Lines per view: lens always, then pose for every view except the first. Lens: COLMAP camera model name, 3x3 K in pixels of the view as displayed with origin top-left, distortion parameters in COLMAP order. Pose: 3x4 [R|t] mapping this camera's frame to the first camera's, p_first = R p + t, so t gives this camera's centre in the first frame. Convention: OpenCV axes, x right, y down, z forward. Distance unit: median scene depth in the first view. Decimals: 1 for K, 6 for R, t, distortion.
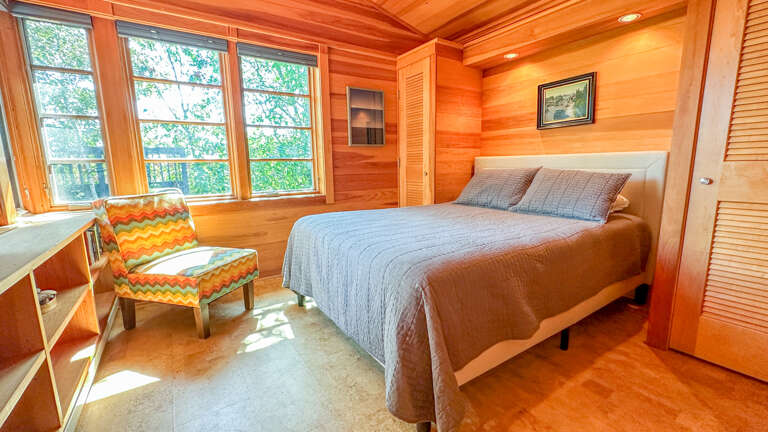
lens RADIAL K [[318.9, 0, 384.0], [0, 318.9, 216.0], [0, 0, 1]] dist [0.001209, 0.000028]
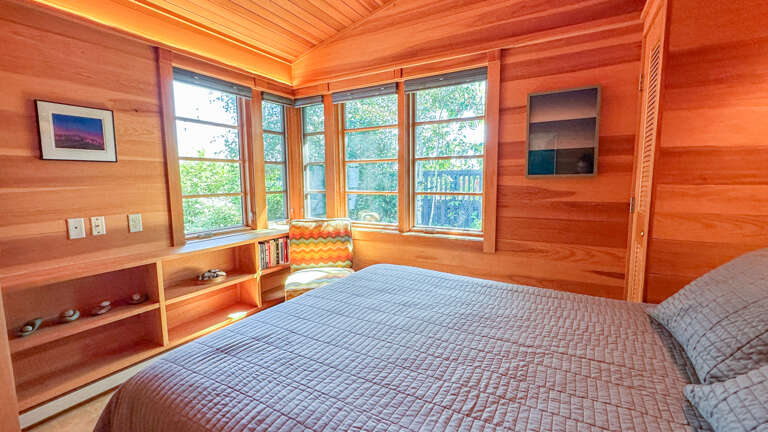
lens RADIAL K [[318.9, 0, 384.0], [0, 318.9, 216.0], [0, 0, 1]] dist [0.001209, 0.000028]
pose [[0.459969, 0.110196, -0.881070, 0.398527], [-0.146692, 0.988065, 0.046996, -0.131979], [0.875734, 0.107629, 0.470645, 0.433870]]
